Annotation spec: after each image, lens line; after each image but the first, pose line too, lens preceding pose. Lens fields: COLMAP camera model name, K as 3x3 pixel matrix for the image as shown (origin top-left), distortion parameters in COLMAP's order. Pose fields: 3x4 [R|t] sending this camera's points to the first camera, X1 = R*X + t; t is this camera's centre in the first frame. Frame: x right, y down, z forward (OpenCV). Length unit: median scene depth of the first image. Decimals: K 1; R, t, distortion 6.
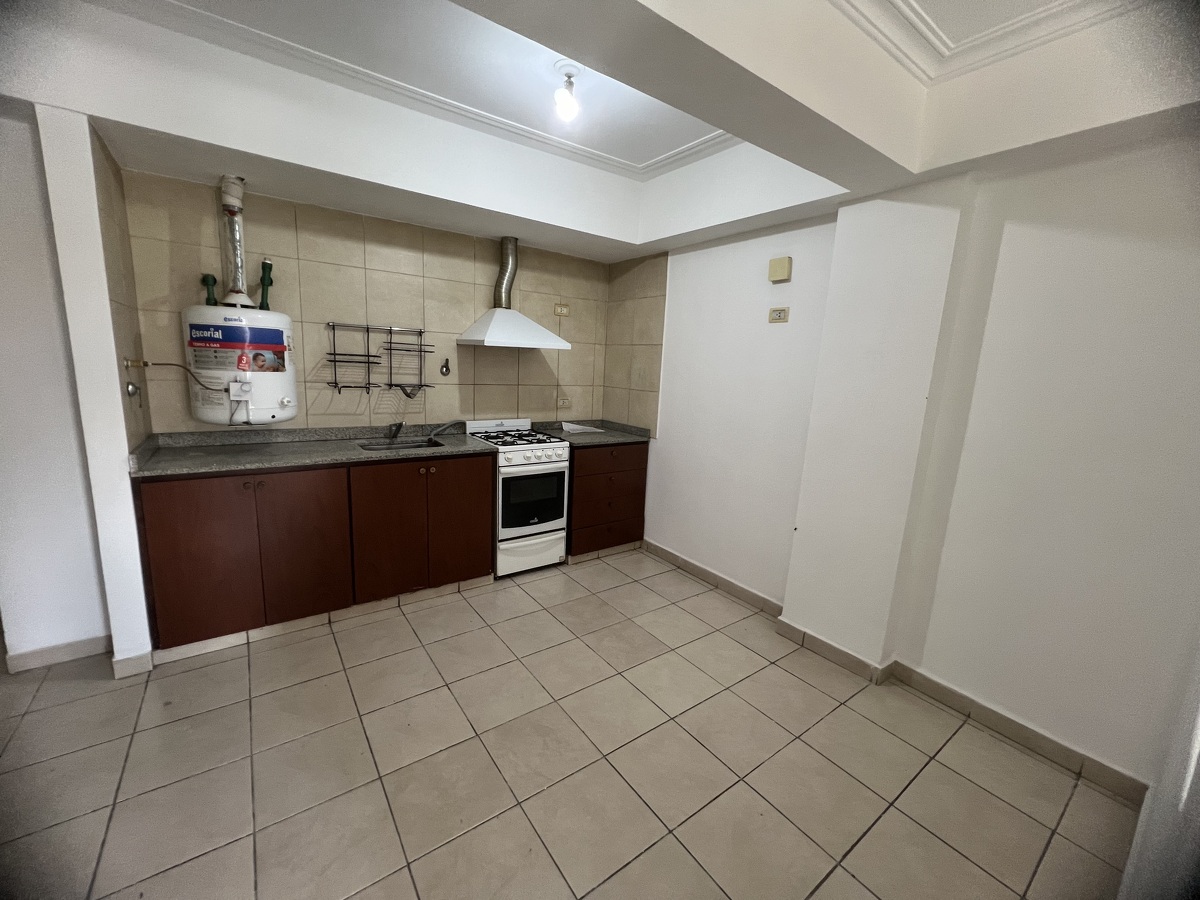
lens RADIAL K [[480.5, 0, 599.4], [0, 480.5, 452.0], [0, 0, 1]] dist [0.000662, -0.000132]
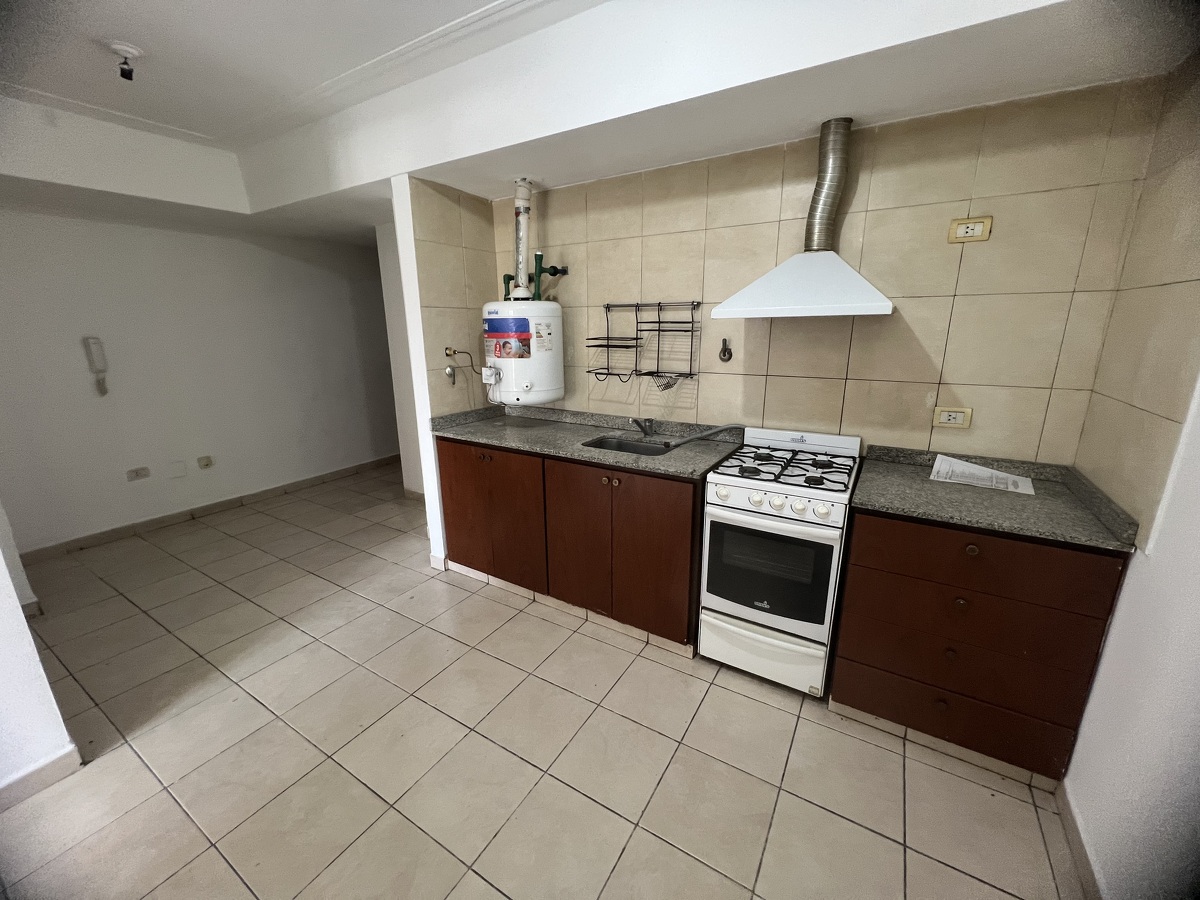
lens RADIAL K [[482.2, 0, 597.2], [0, 482.2, 449.7], [0, 0, 1]] dist [0.001573, -0.000271]
pose [[0.380527, 0.186875, -0.905691, 0.356544], [-0.141899, 0.979570, 0.142500, -0.126379], [0.913818, 0.074292, 0.399270, 0.648222]]
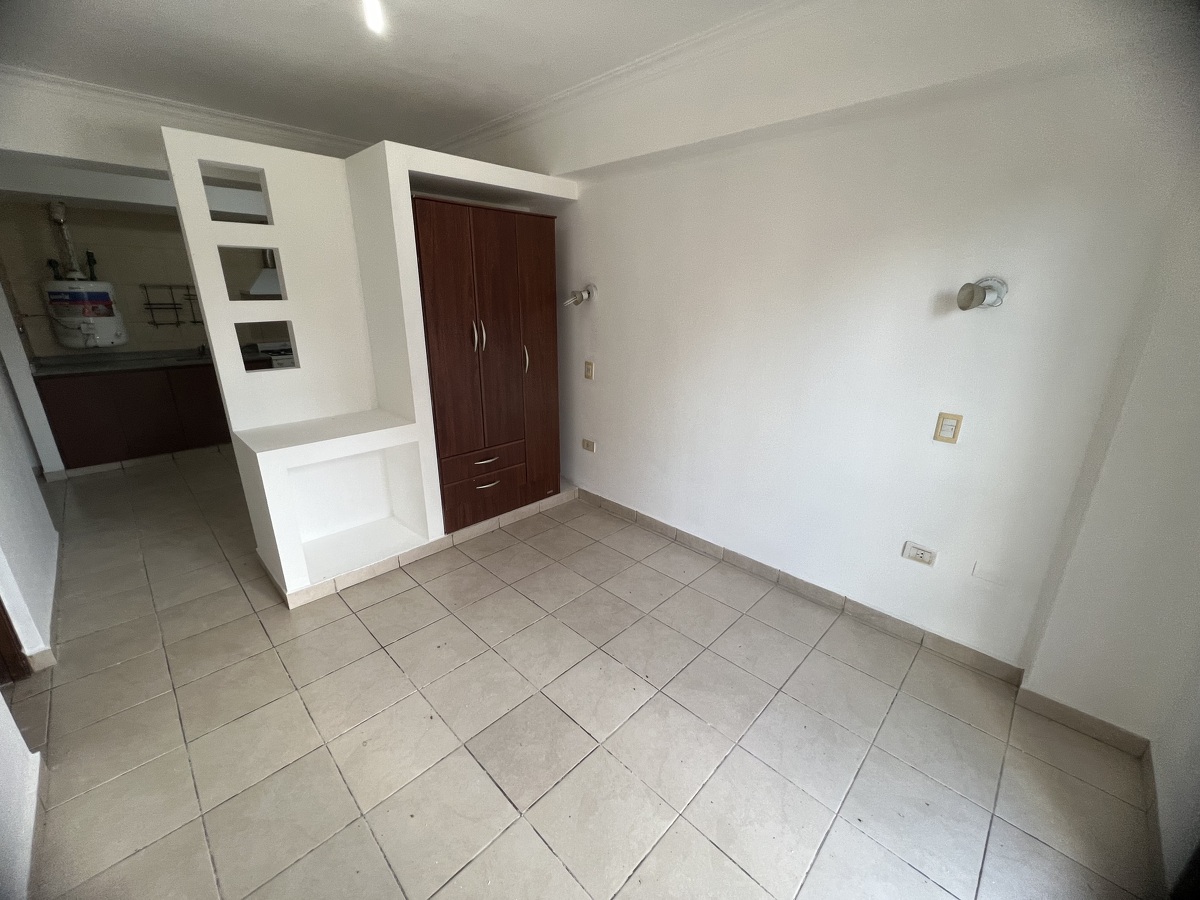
lens RADIAL K [[482.2, 0, 601.6], [0, 482.2, 450.9], [0, 0, 1]] dist [0.001573, -0.000271]
pose [[0.986279, -0.087503, 0.139988, 0.722199], [0.067456, 0.987560, 0.142042, 0.167139], [-0.150675, -0.130650, 0.979912, -0.945275]]
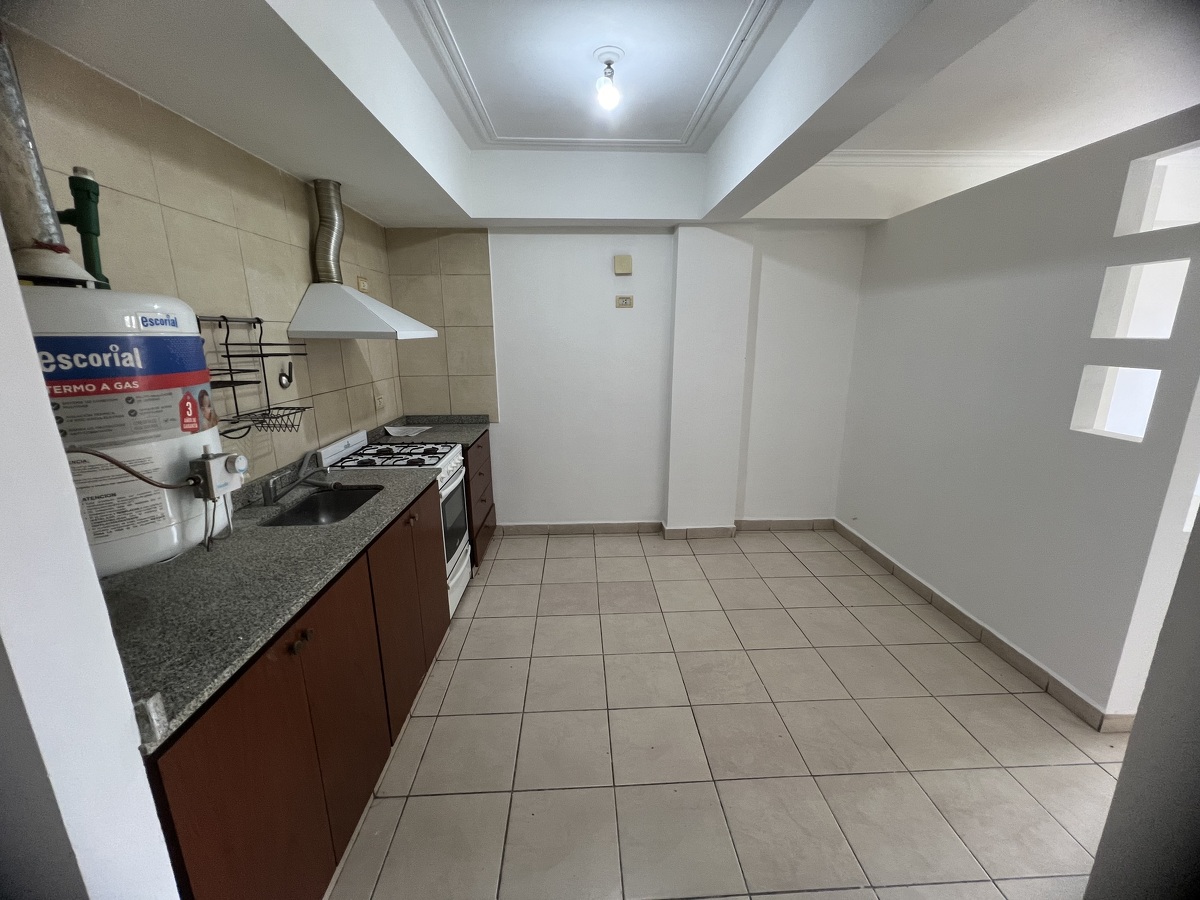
lens RADIAL K [[480.5, 0, 599.4], [0, 480.5, 451.8], [0, 0, 1]] dist [0.000662, -0.000132]
pose [[0.549813, -0.246455, 0.798101, -0.750280], [0.185023, 0.967679, 0.171358, -0.131869], [-0.814538, 0.053453, 0.577643, 0.348694]]
